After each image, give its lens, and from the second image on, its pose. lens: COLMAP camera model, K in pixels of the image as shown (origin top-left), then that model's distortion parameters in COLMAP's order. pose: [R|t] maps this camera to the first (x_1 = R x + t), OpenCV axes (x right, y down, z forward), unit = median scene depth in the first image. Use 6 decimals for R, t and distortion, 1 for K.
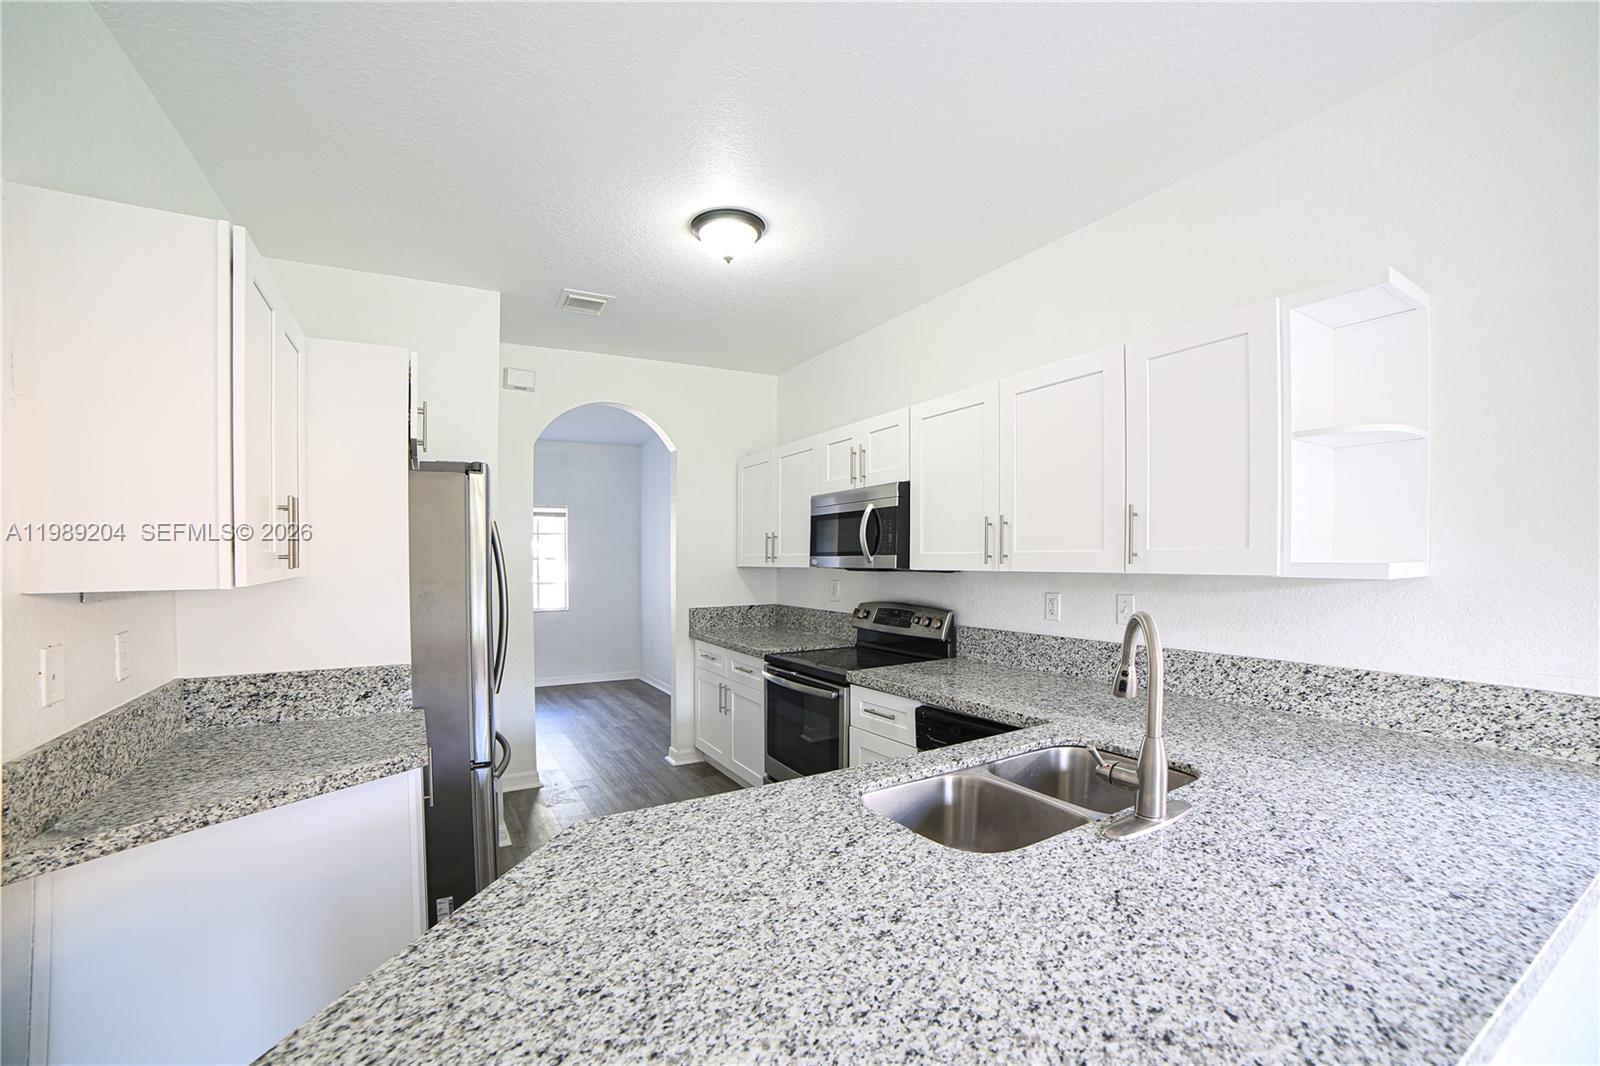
lens RADIAL K [[631.8, 0, 798.9], [0, 631.8, 561.9], [0, 0, 1]] dist [0.000931, 0.000278]
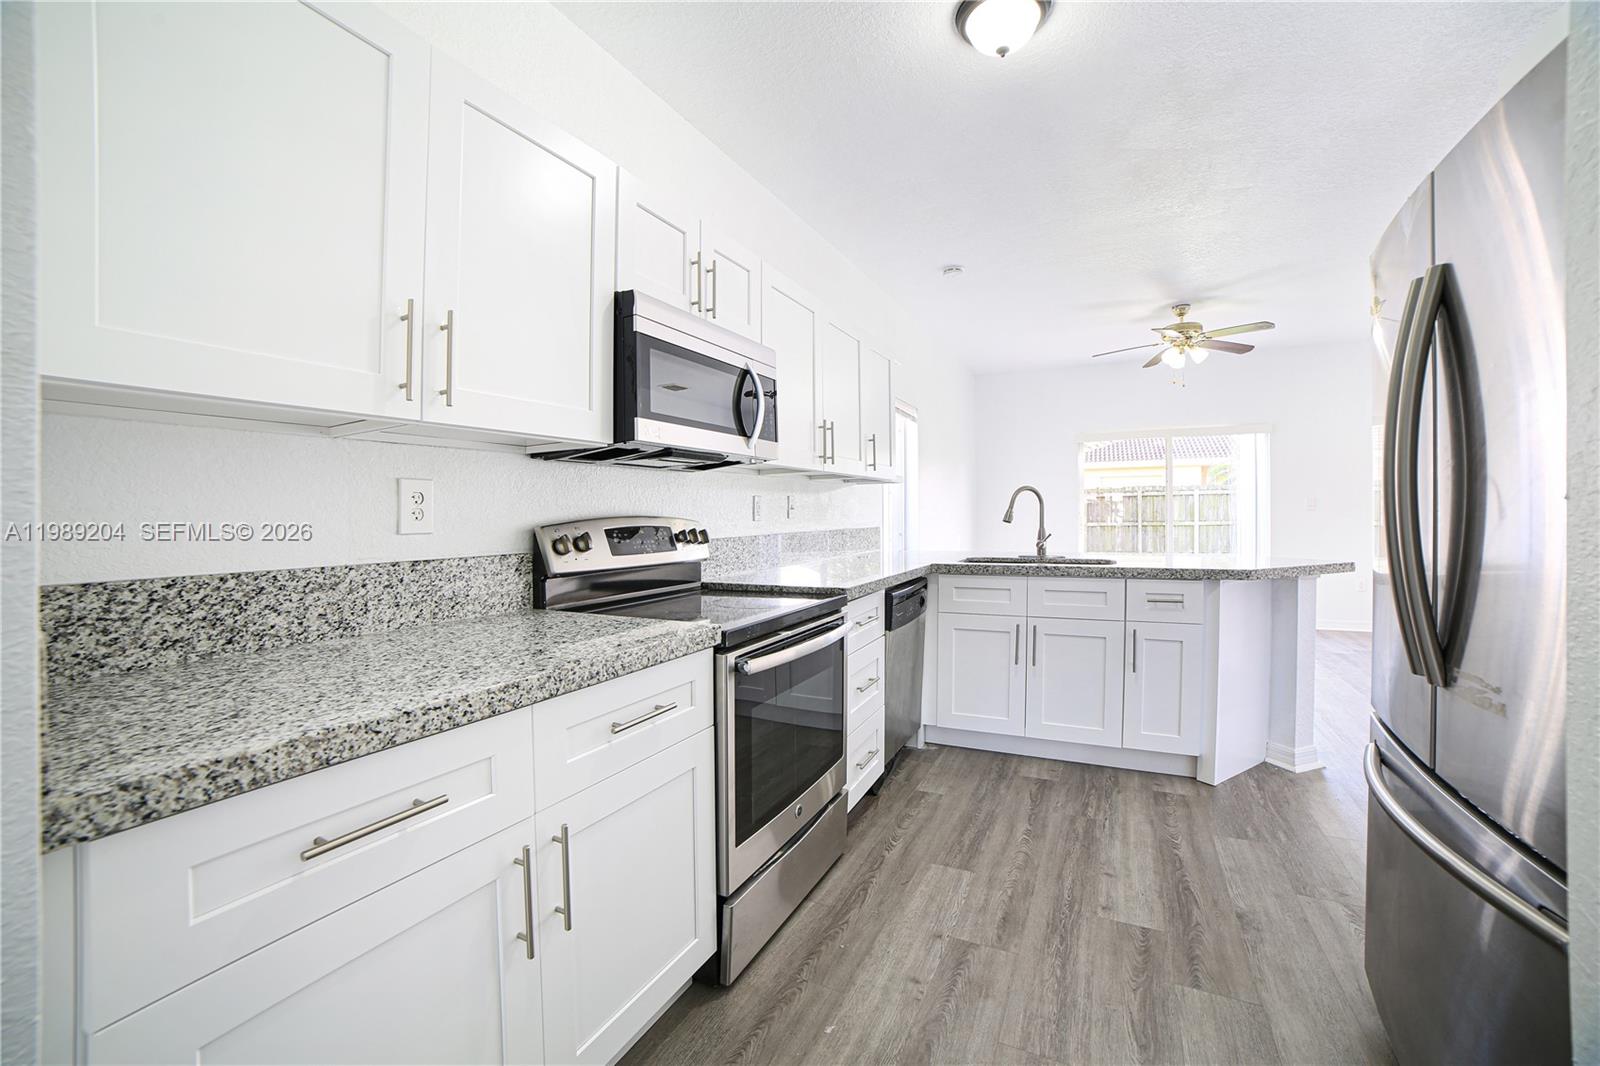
lens RADIAL K [[645.8, 0, 792.4], [0, 645.8, 517.4], [0, 0, 1]] dist [-0.094298, 0.031231]
pose [[-0.539216, 0.007712, 0.842132, -0.361492], [0.015326, 0.999882, 0.000657, 0.052358], [-0.842028, 0.013261, -0.539270, 0.959472]]
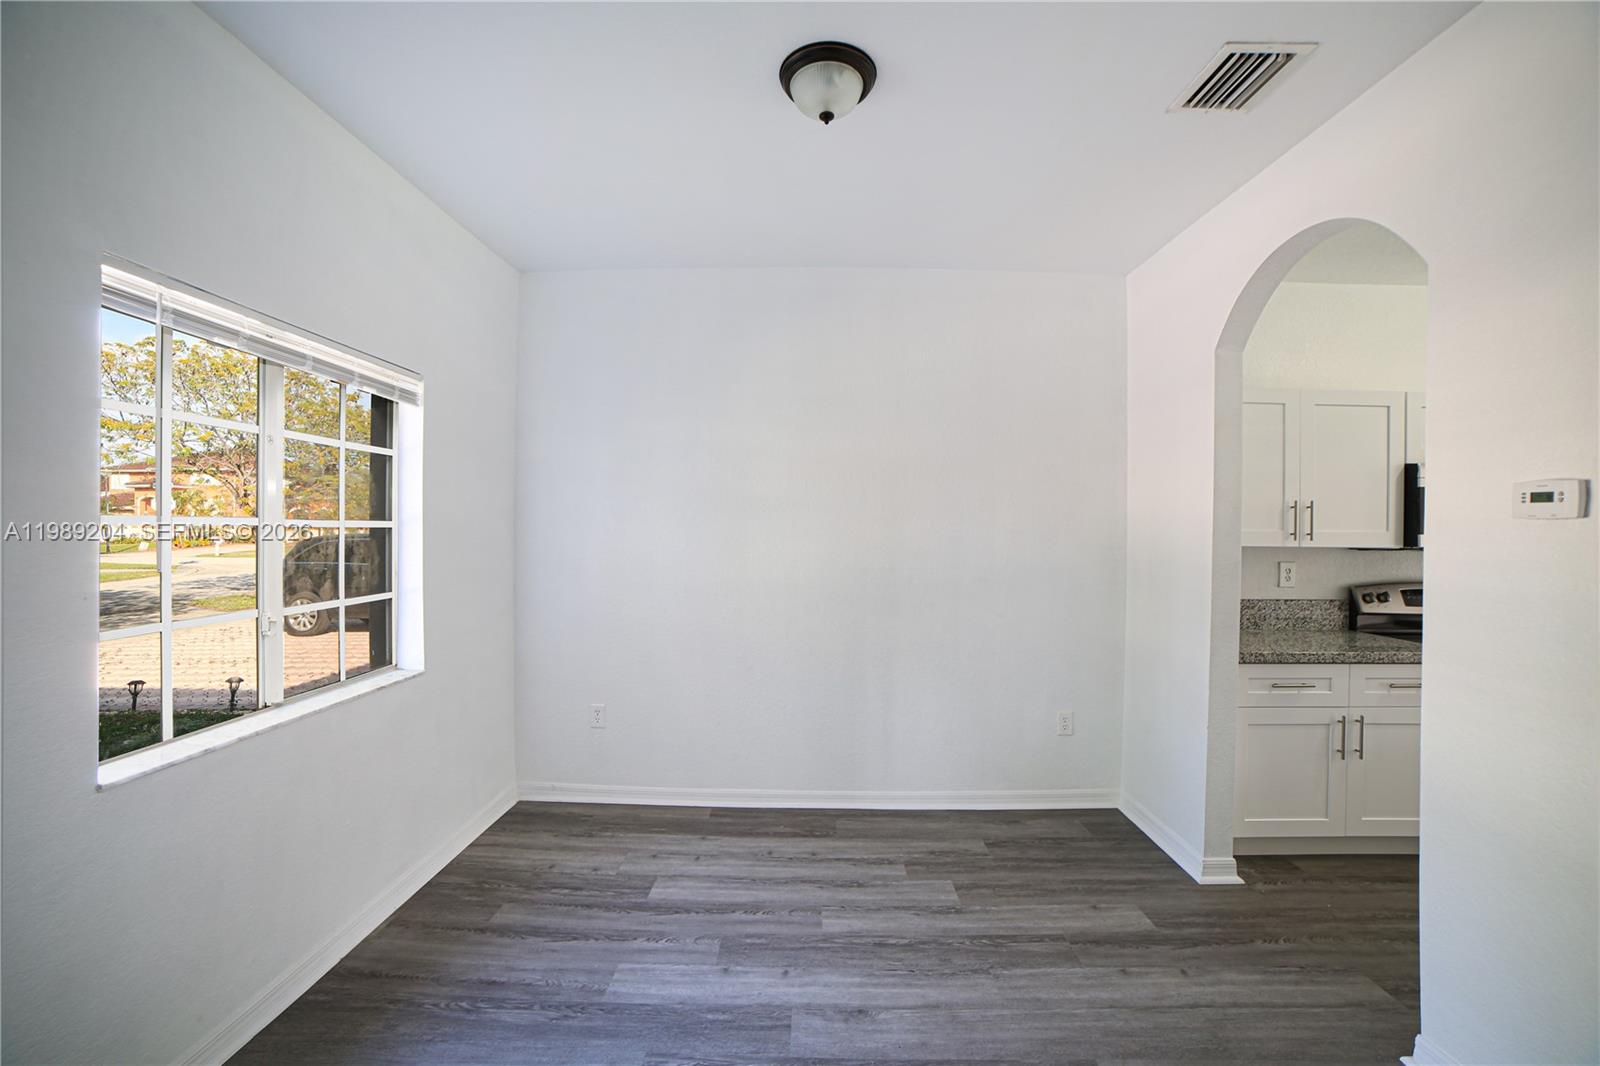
lens RADIAL K [[645.8, 0, 792.4], [0, 645.8, 517.4], [0, 0, 1]] dist [-0.094298, 0.031231]
pose [[0.518226, 0.021271, 0.854979, -0.919176], [-0.013906, 0.999768, -0.016444, -0.006949], [-0.855131, -0.003368, 0.518401, 1.077443]]
